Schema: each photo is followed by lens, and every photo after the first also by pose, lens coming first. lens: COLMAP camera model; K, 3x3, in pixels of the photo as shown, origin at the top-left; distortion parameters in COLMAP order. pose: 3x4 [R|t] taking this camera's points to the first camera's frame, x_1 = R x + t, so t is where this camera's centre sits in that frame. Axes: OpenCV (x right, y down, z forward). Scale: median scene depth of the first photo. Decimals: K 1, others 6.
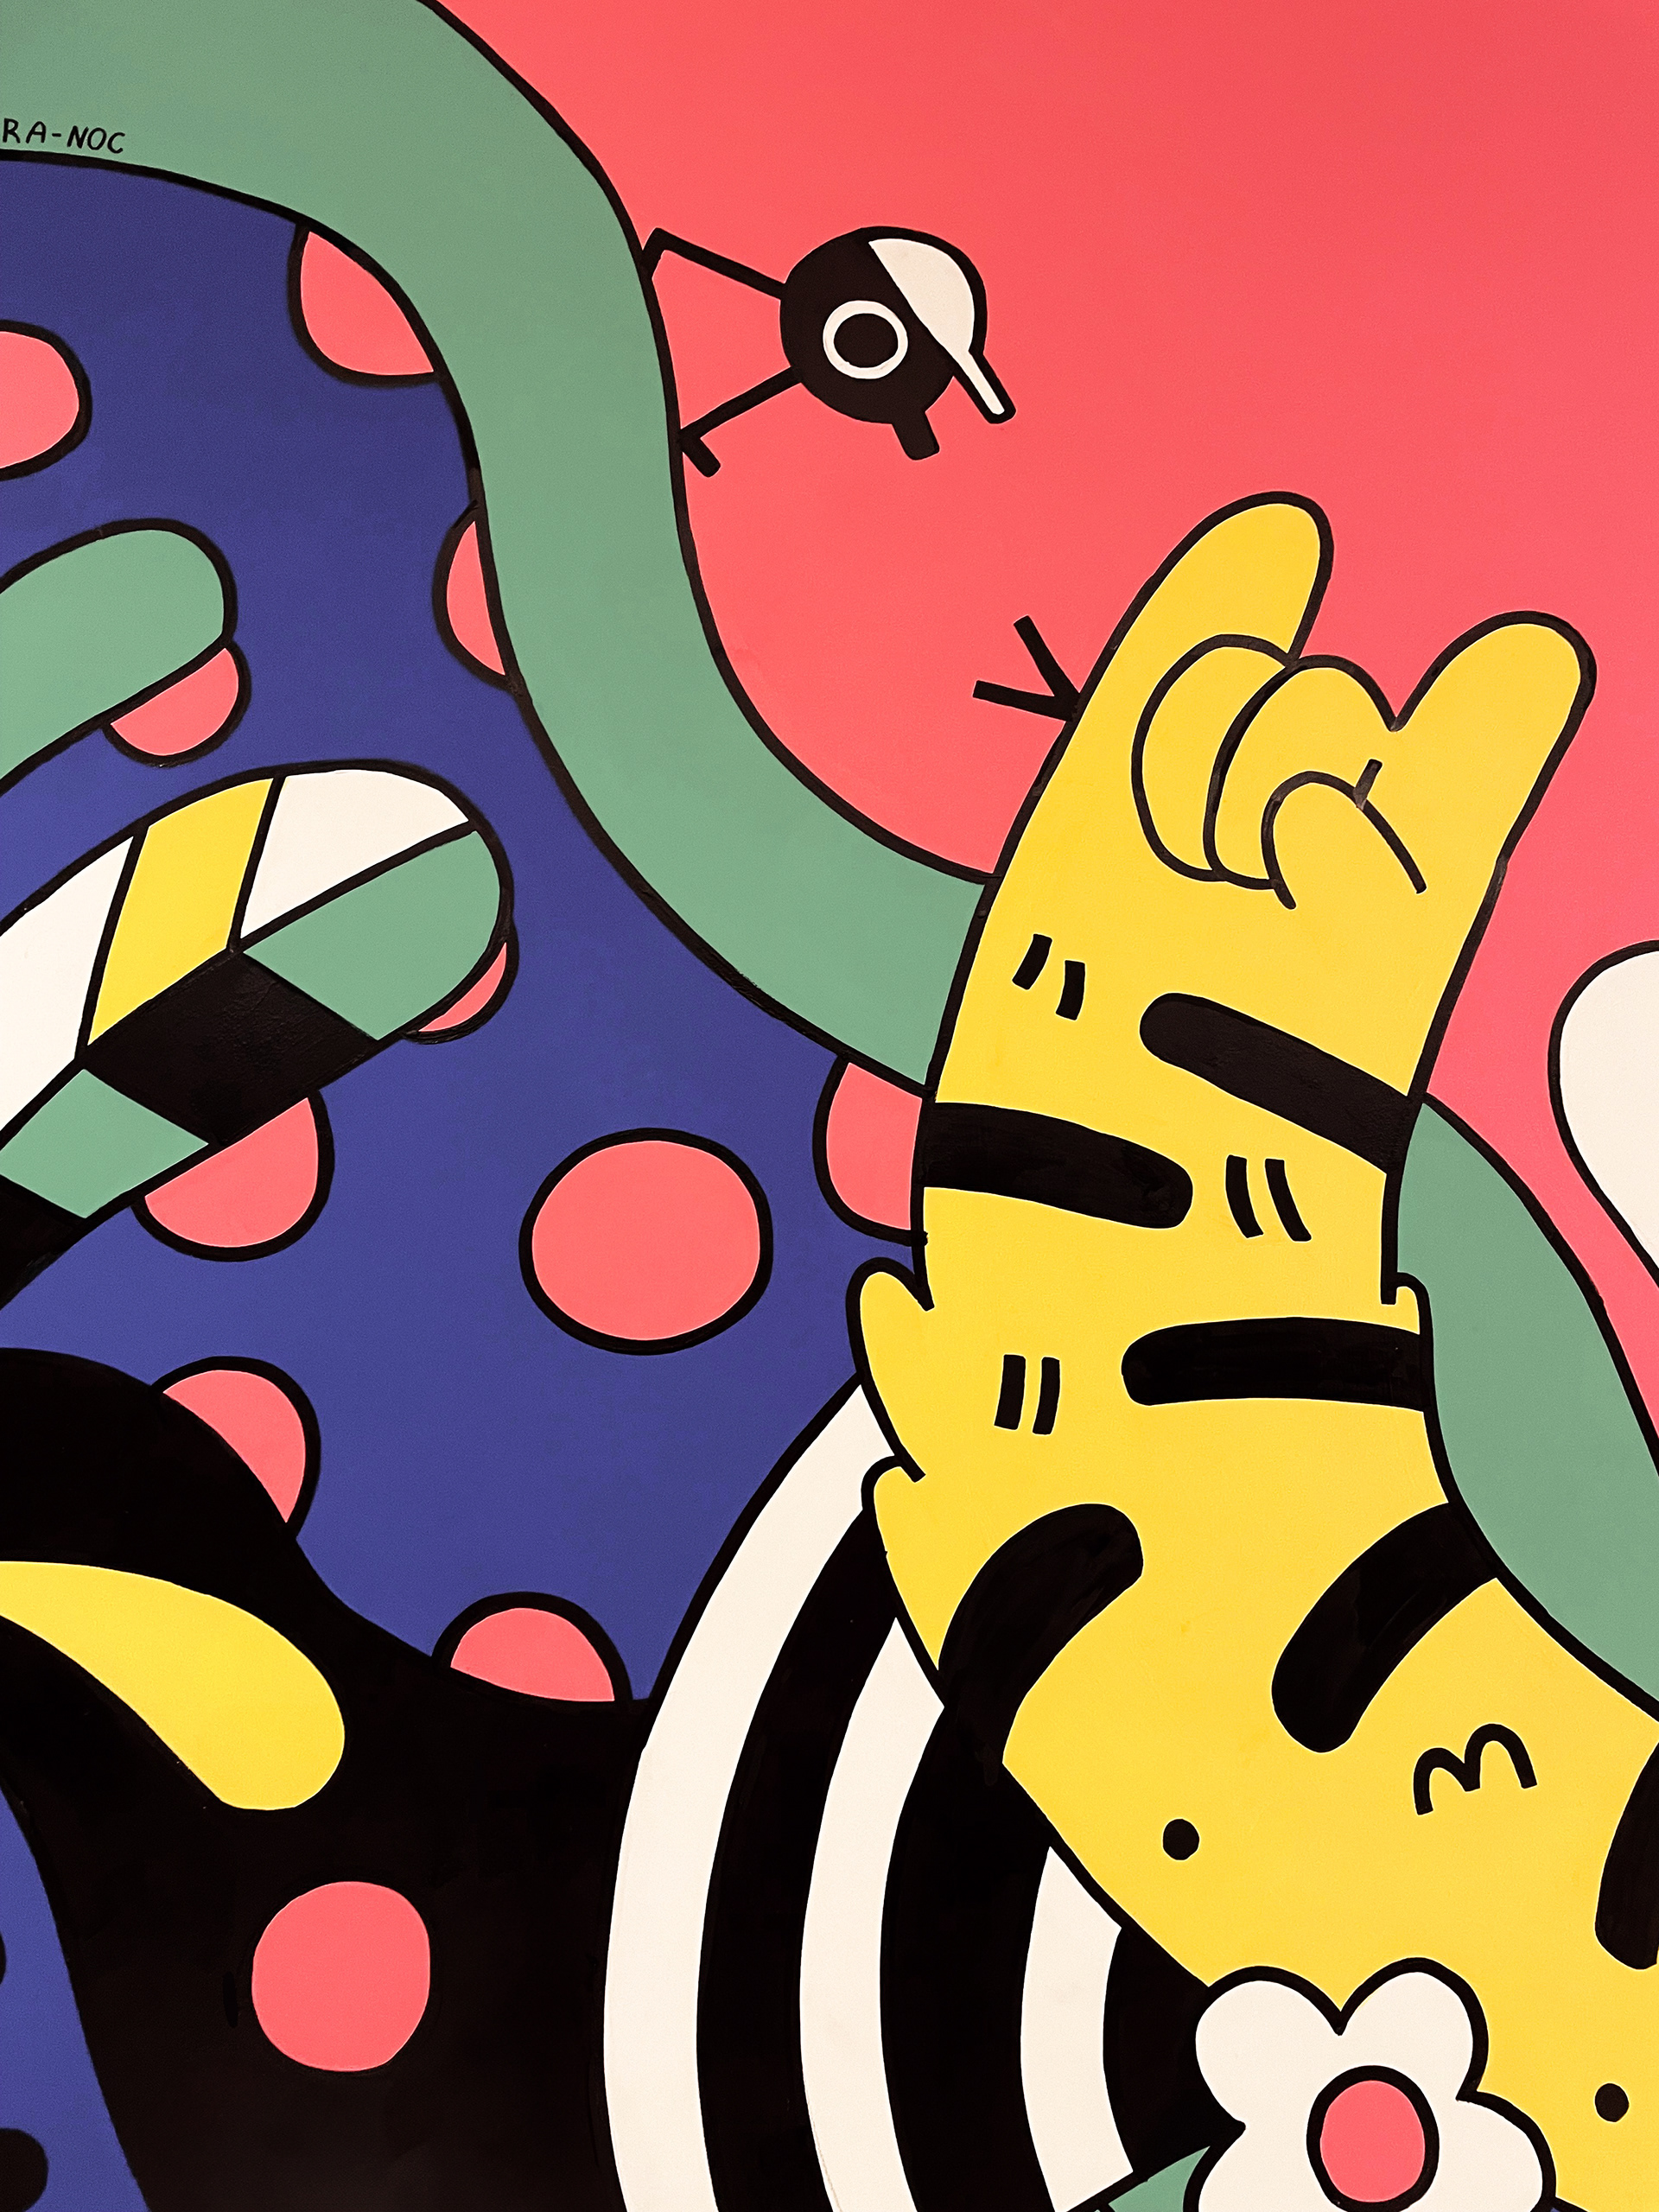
lens RADIAL K [[1664.7, 0, 833.4], [0, 1664.7, 1097.2], [0, 0, 1]] dist [0.083457, -0.088610]
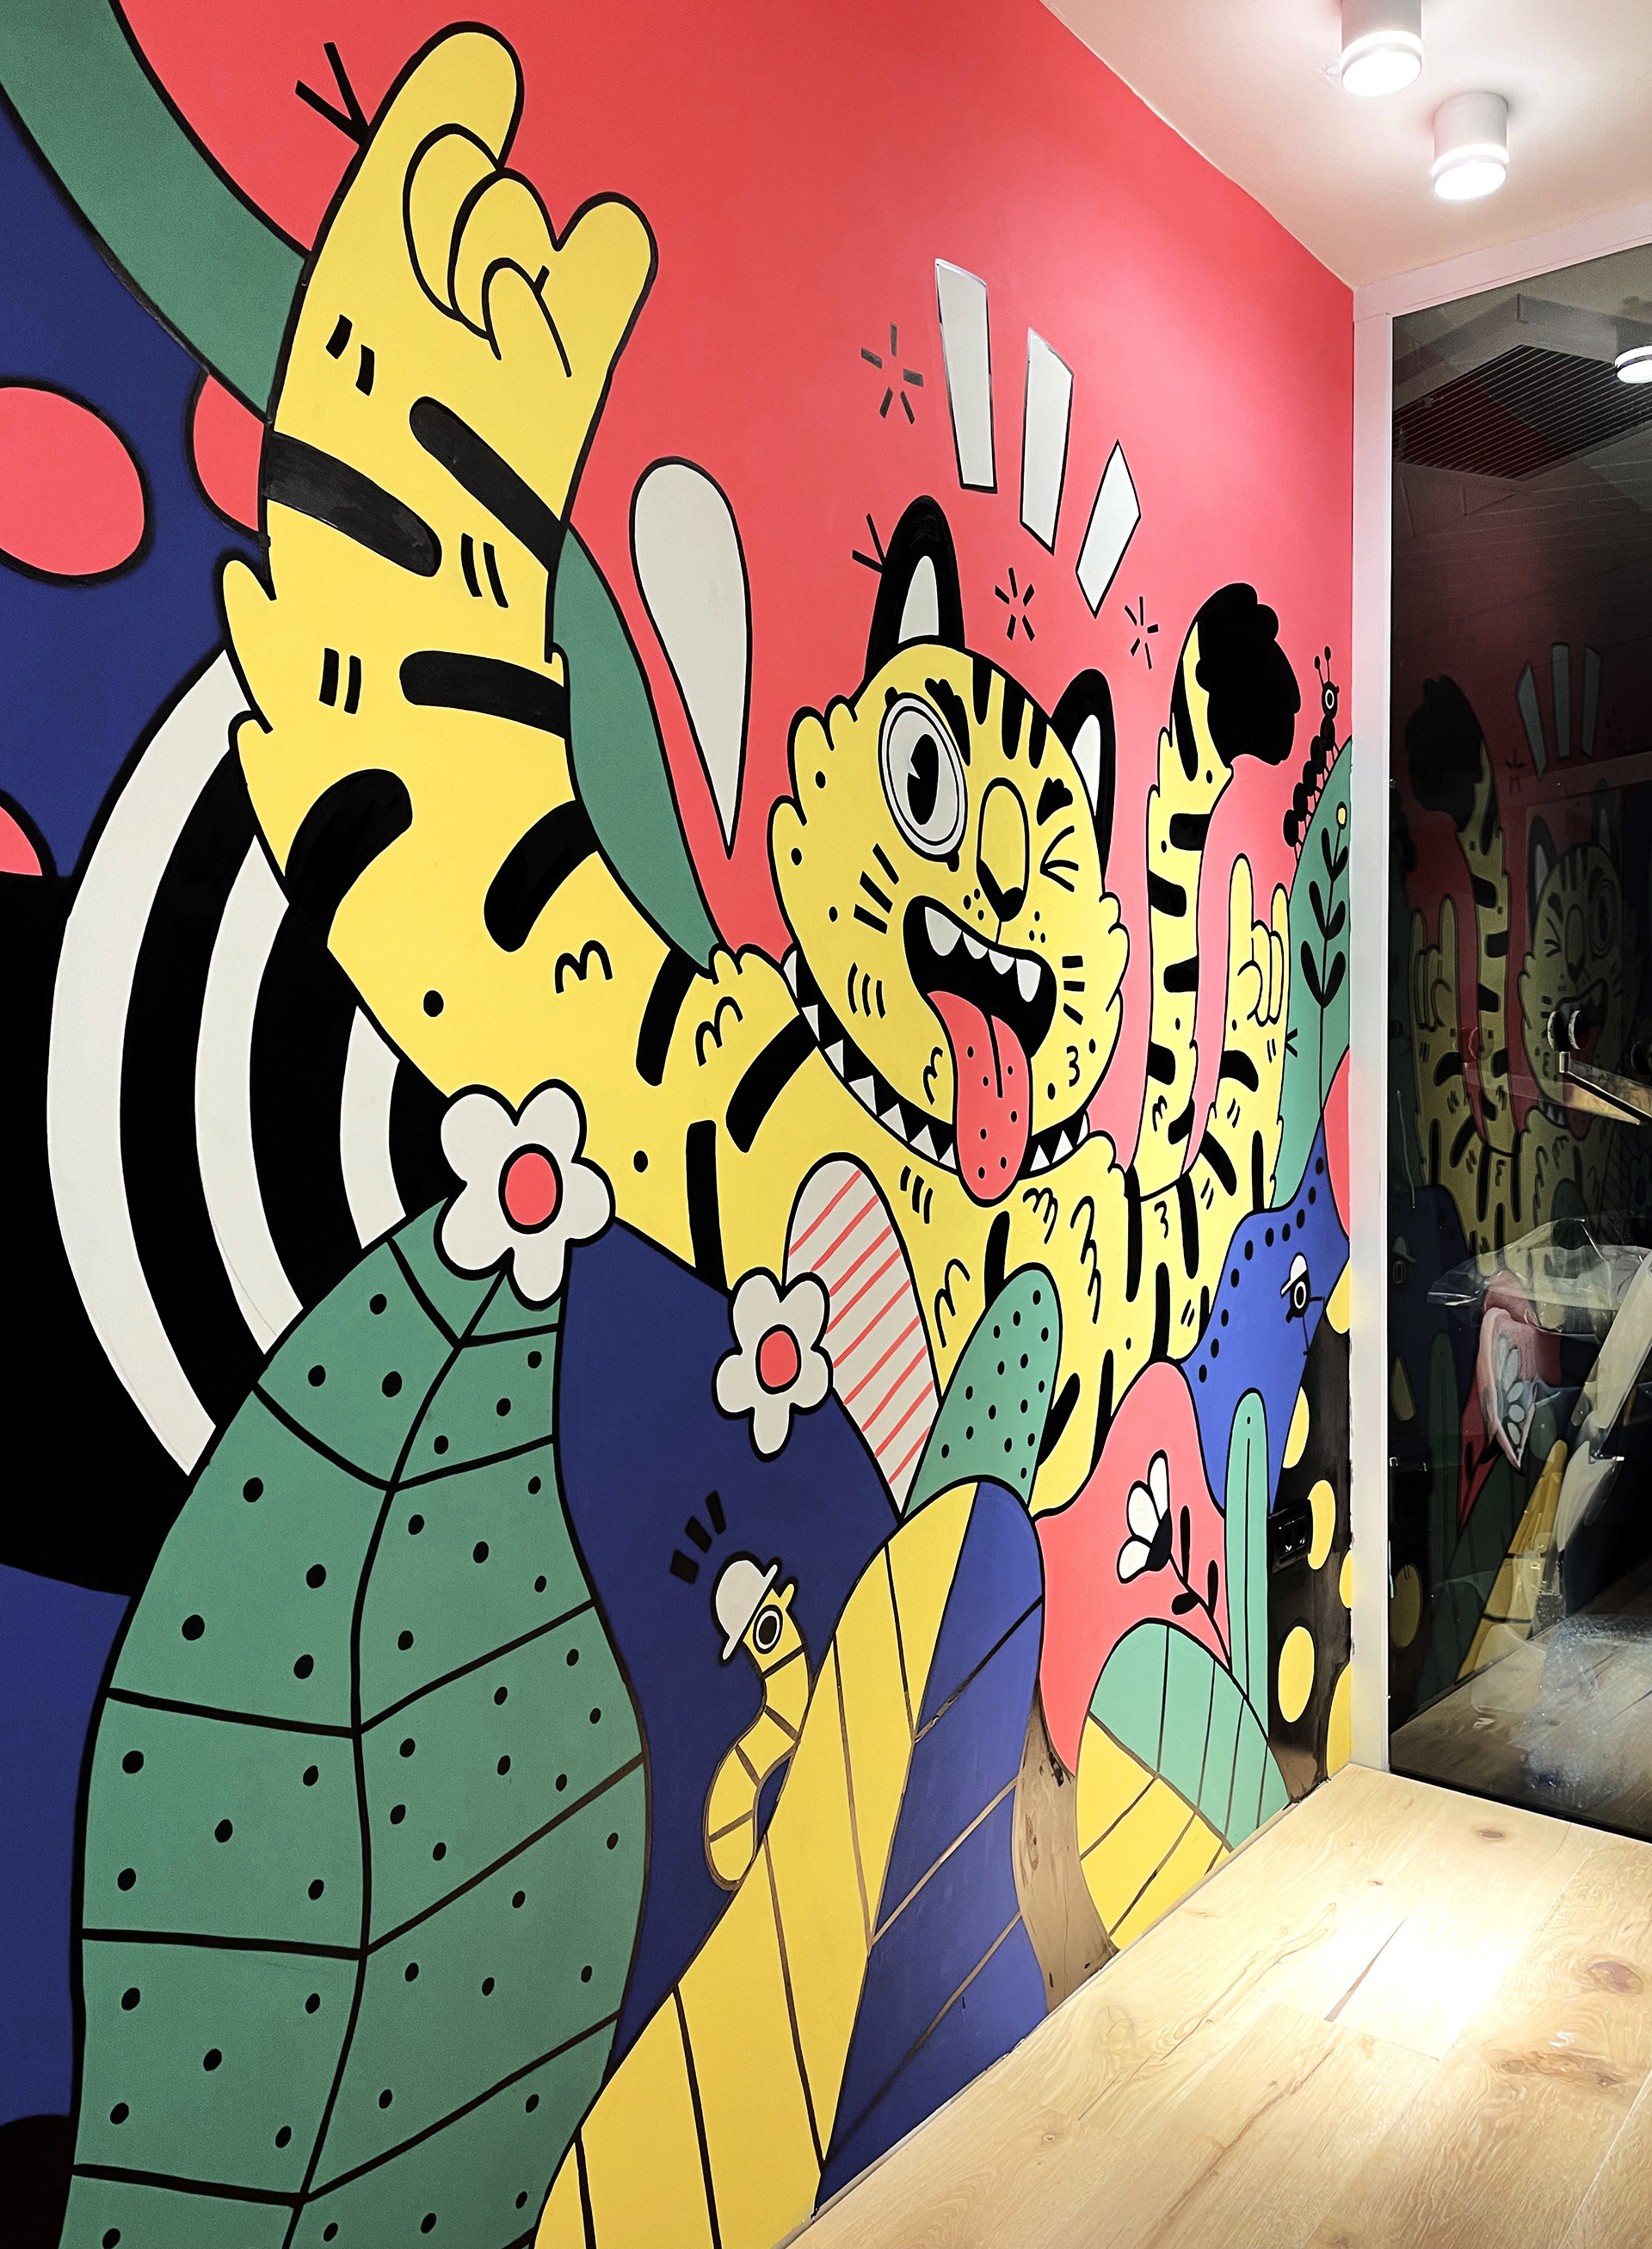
lens RADIAL K [[1692.6, 0, 827.5], [0, 1692.6, 1122.0], [0, 0, 1]] dist [0.083457, -0.088610]
pose [[0.646156, -0.032030, 0.762533, -0.667379], [-0.089479, 0.989049, 0.117367, 0.326901], [-0.757942, -0.144068, 0.636214, -0.190974]]
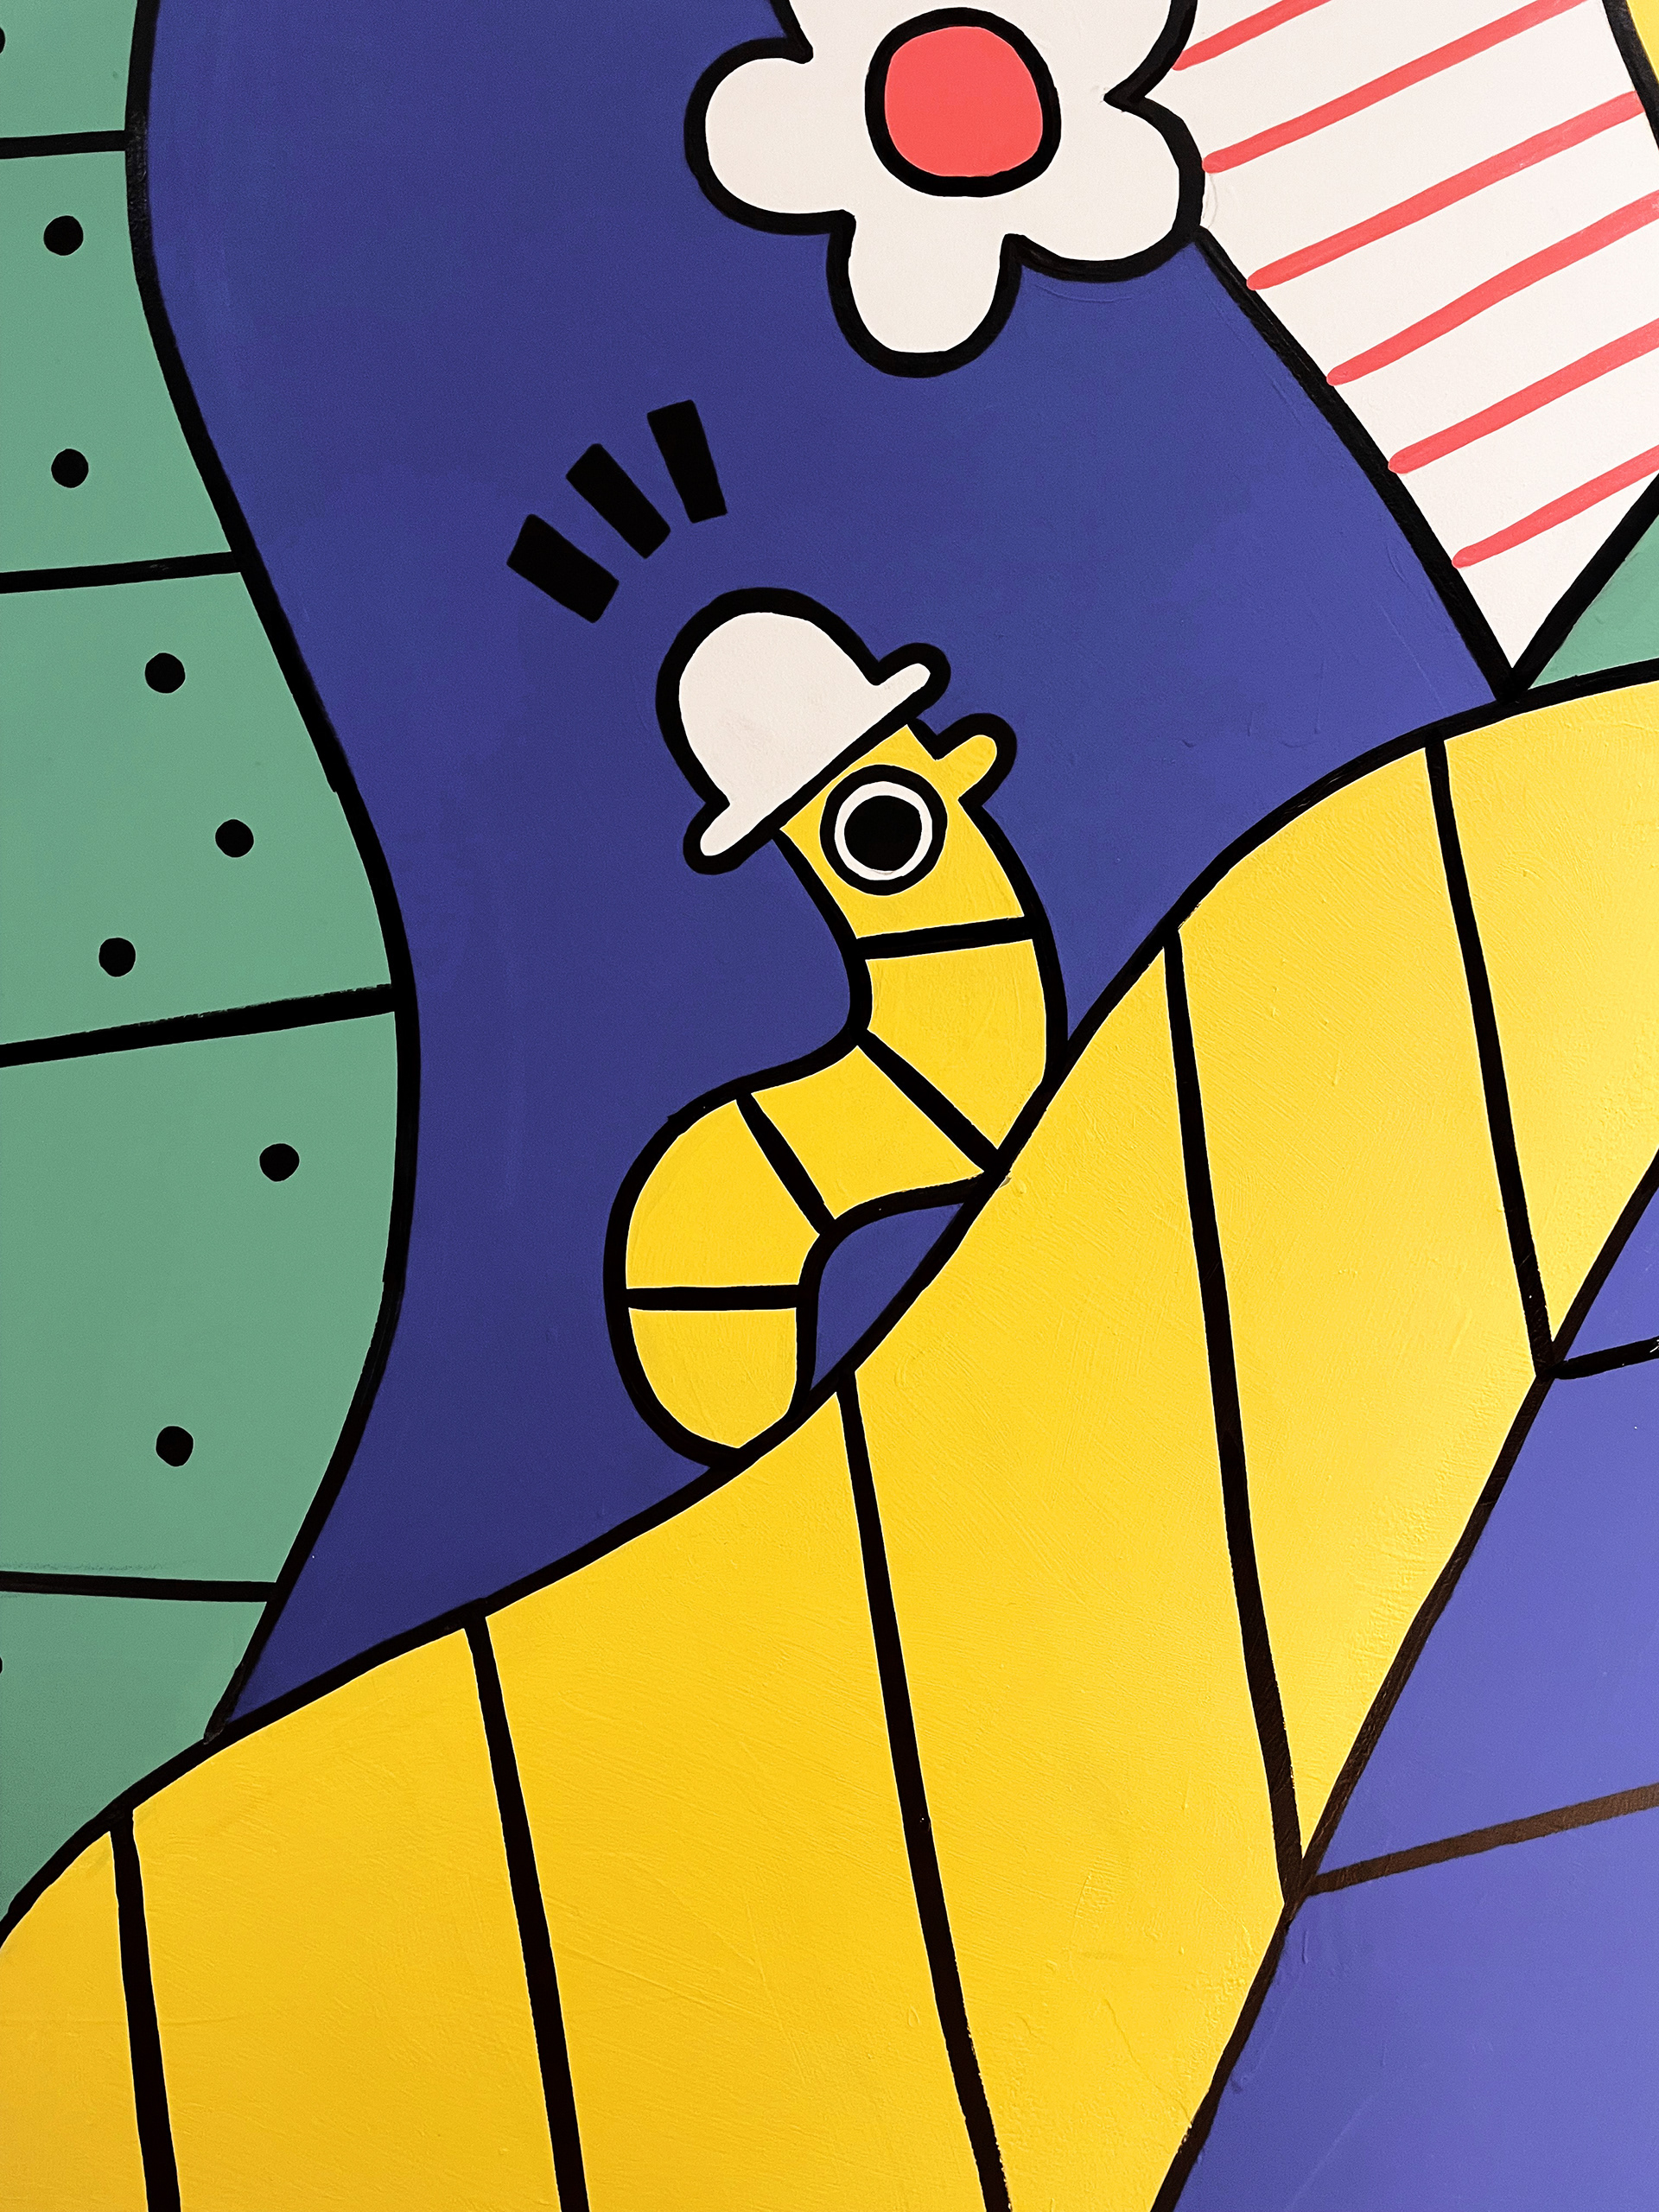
lens RADIAL K [[1664.7, 0, 834.7], [0, 1664.7, 1106.8], [0, 0, 1]] dist [0.083457, -0.088610]
pose [[0.998905, 0.030543, -0.035438, 0.628185], [-0.026142, 0.992597, 0.118611, 1.088737], [0.038799, -0.117555, 0.992308, 0.251475]]
